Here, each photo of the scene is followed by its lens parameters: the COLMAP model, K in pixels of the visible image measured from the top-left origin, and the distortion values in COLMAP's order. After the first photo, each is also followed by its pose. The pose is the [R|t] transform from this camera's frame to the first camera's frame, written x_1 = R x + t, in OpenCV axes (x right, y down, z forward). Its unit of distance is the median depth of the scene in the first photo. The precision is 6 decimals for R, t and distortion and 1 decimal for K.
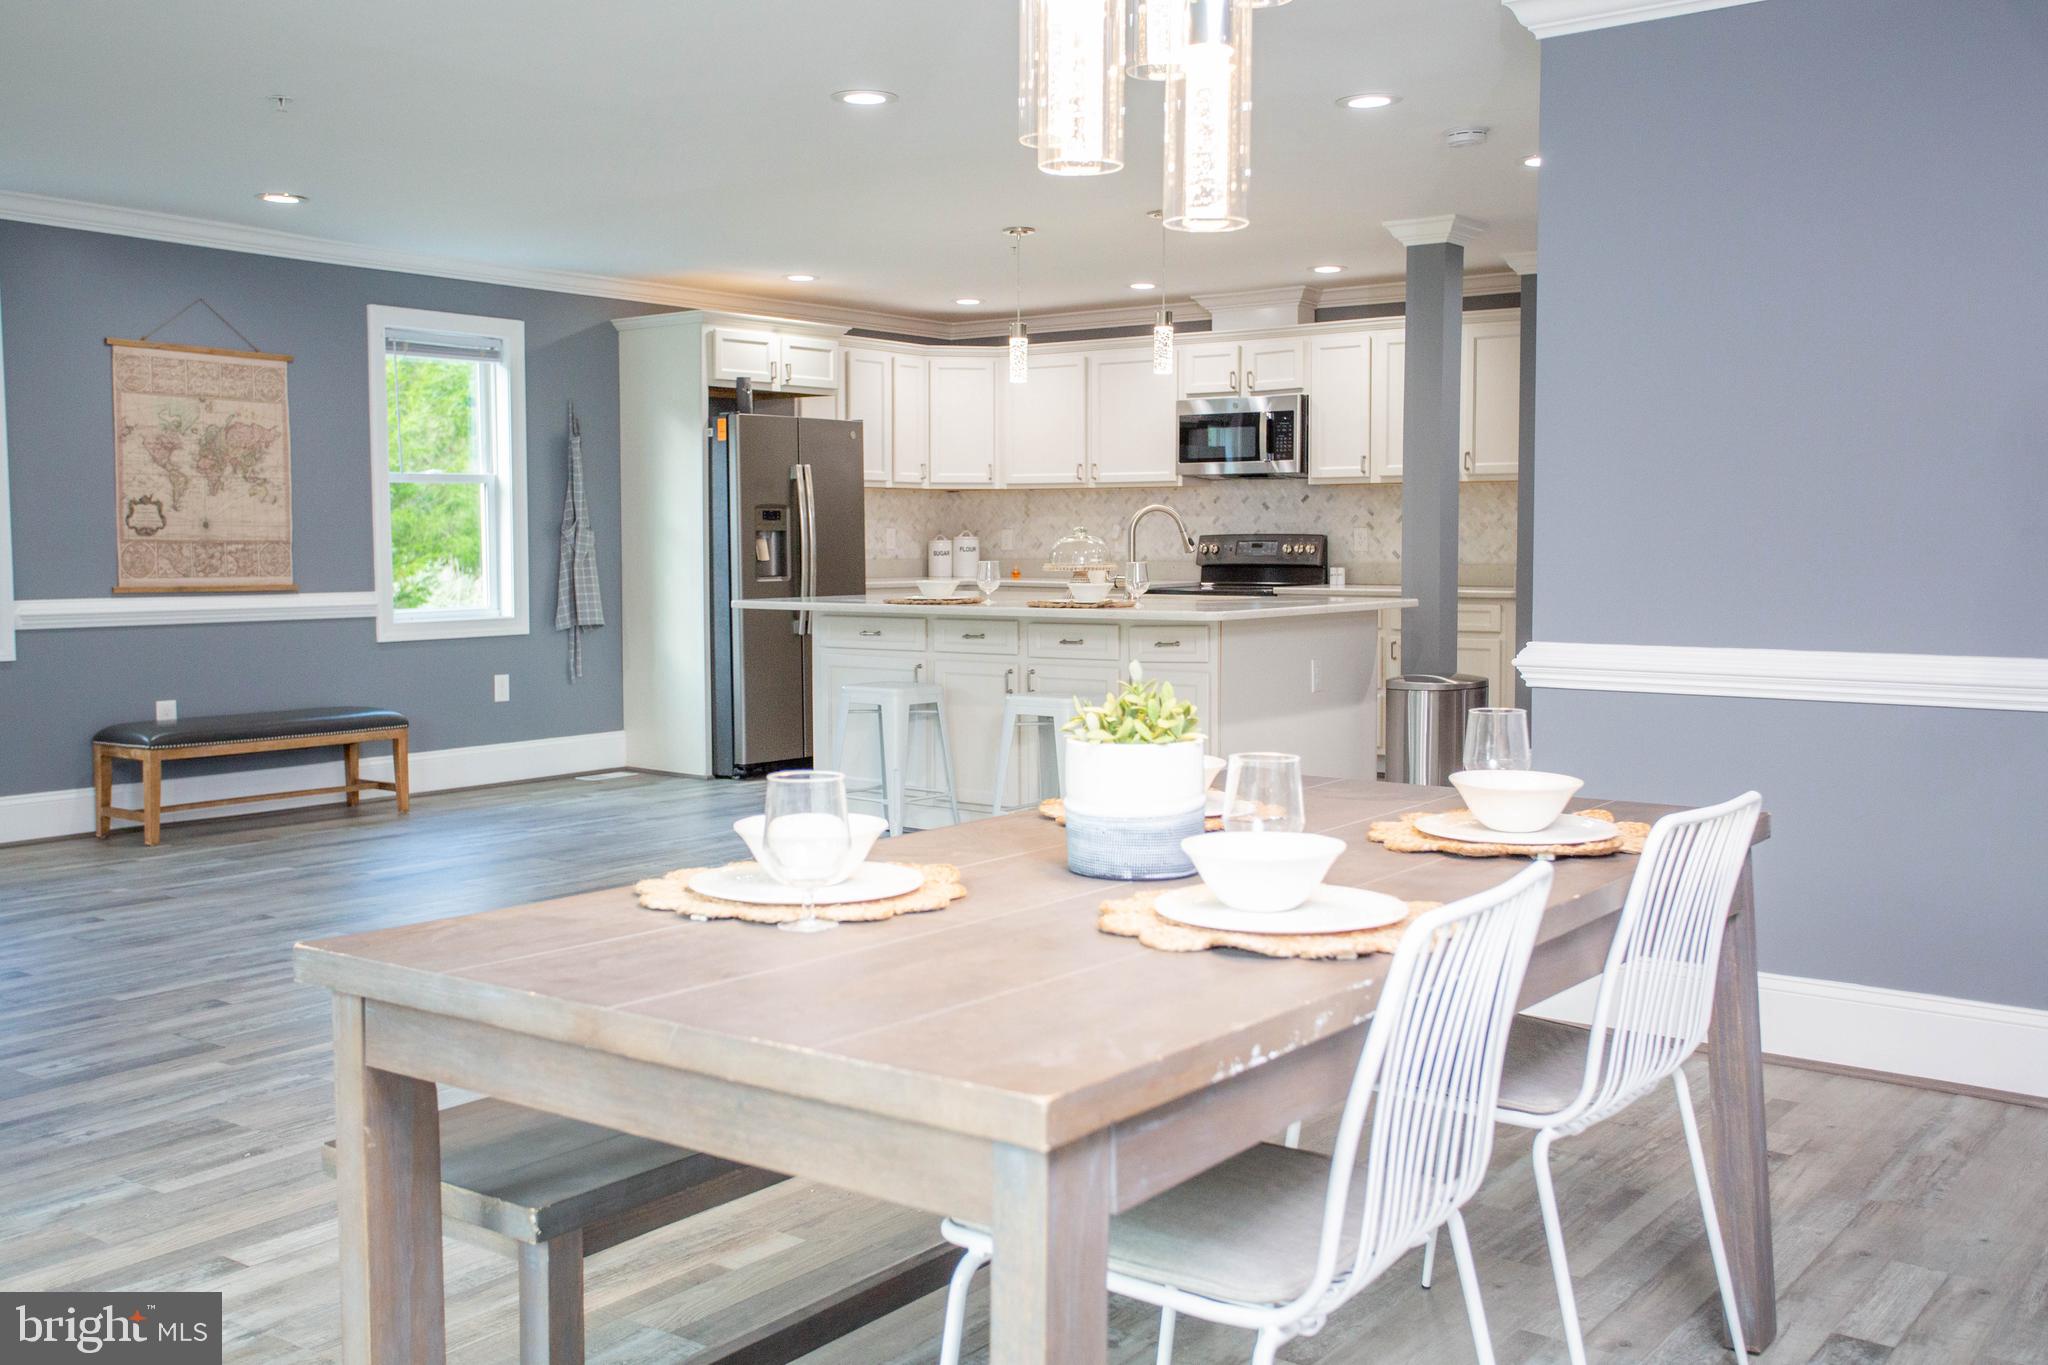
lens RADIAL K [[1889.0, 0, 1009.2], [0, 1889.0, 666.9], [0, 0, 1]] dist [-0.010886, 0.101583]
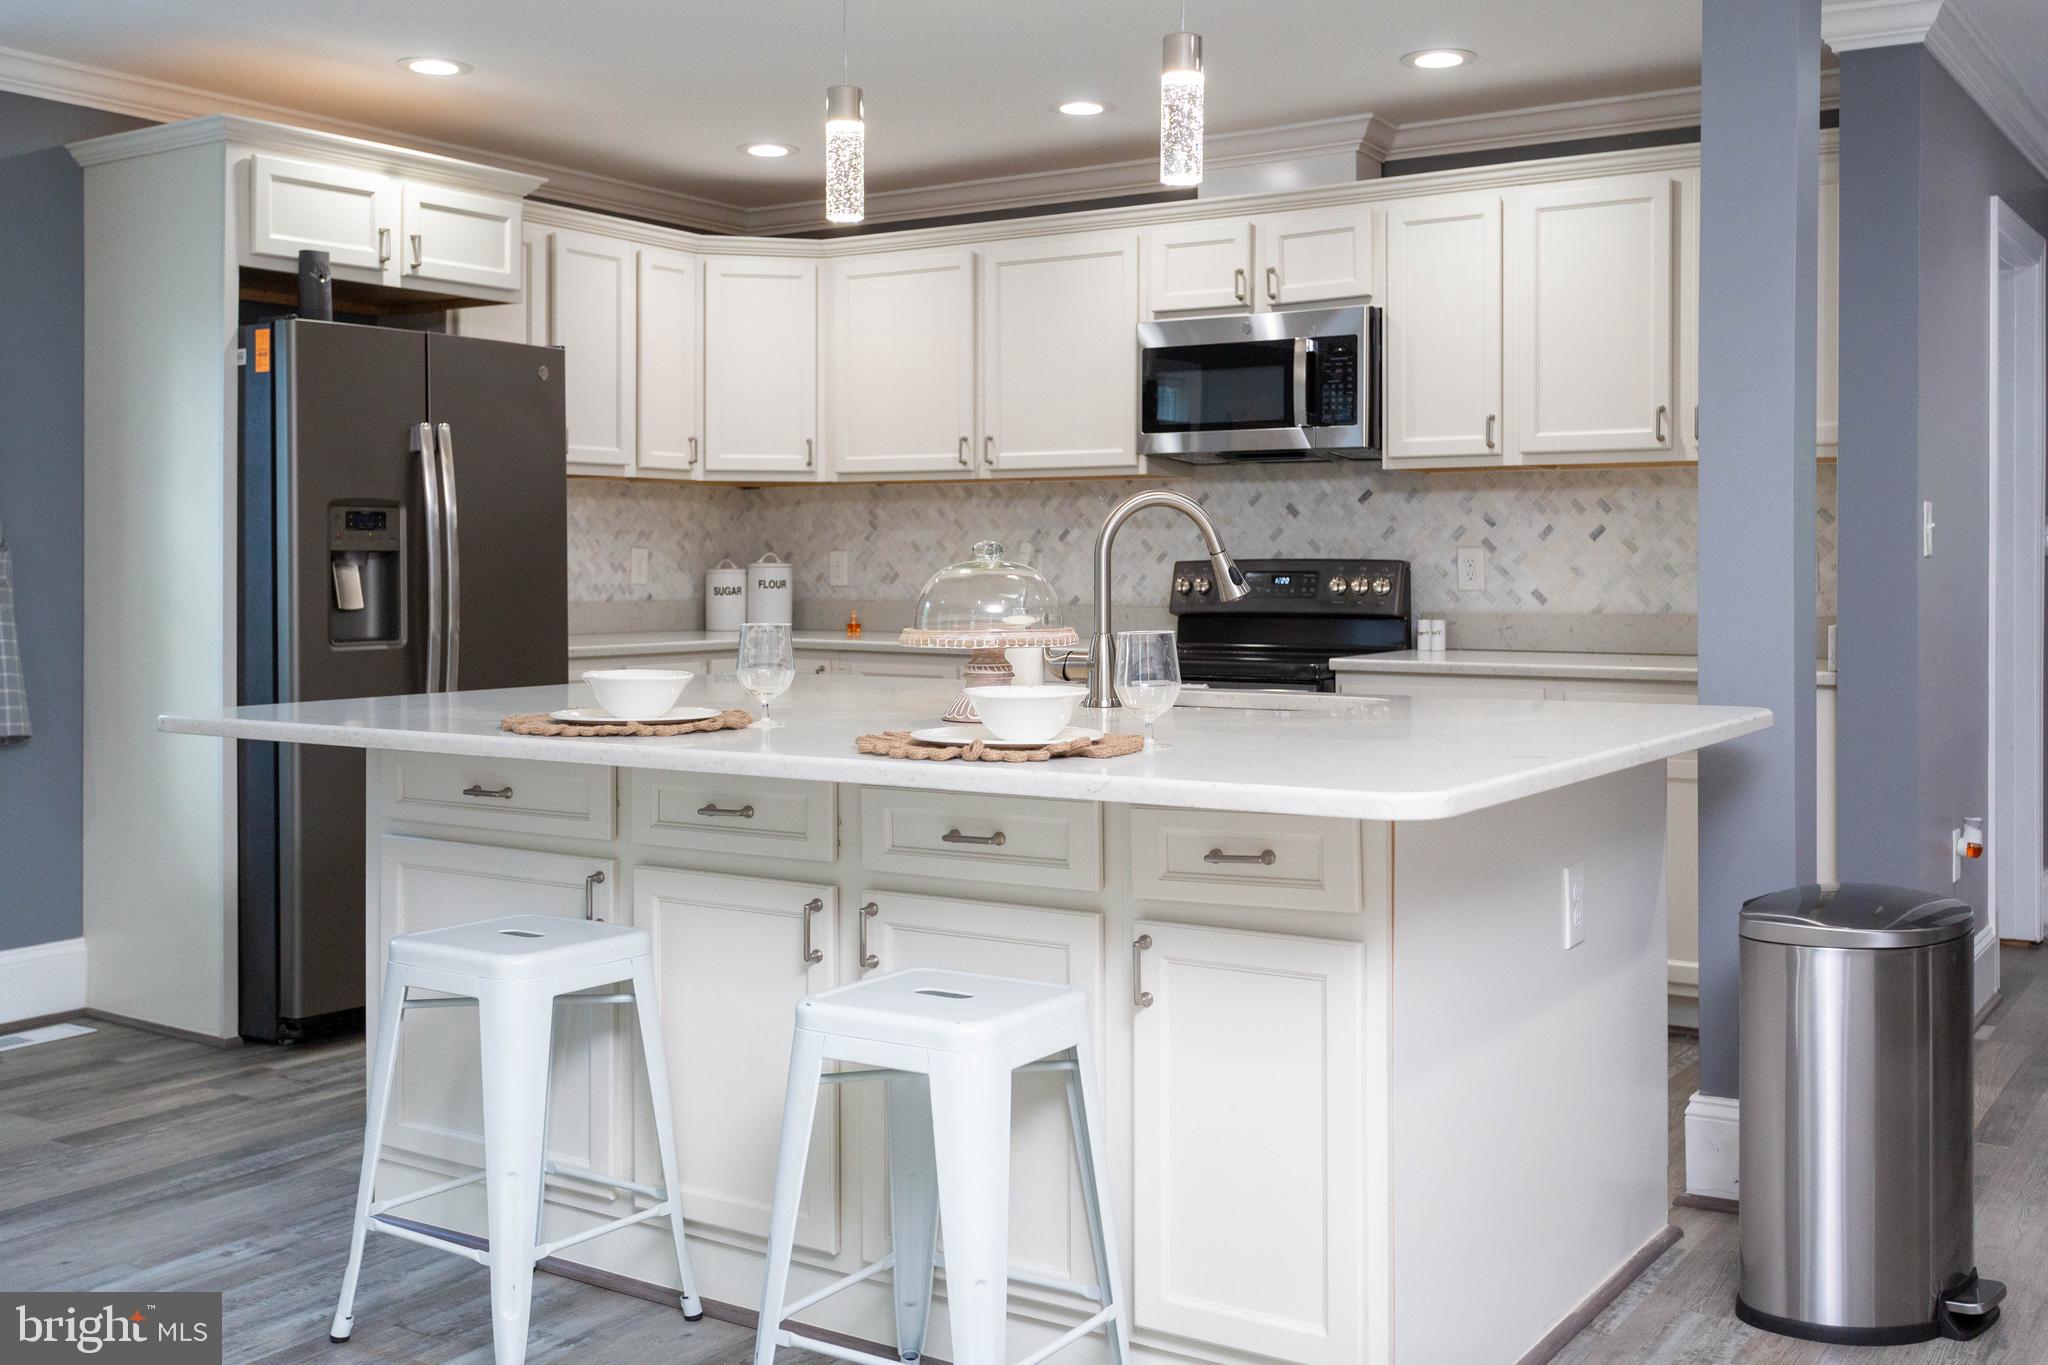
lens RADIAL K [[2047.2, 0, 991.0], [0, 2047.2, 582.4], [0, 0, 1]] dist [0.011100, 0.005424]
pose [[0.998056, 0.001153, 0.062309, 0.007364], [0.002535, 0.998250, -0.059074, -0.028397], [-0.062268, 0.059117, 0.996307, 0.408674]]
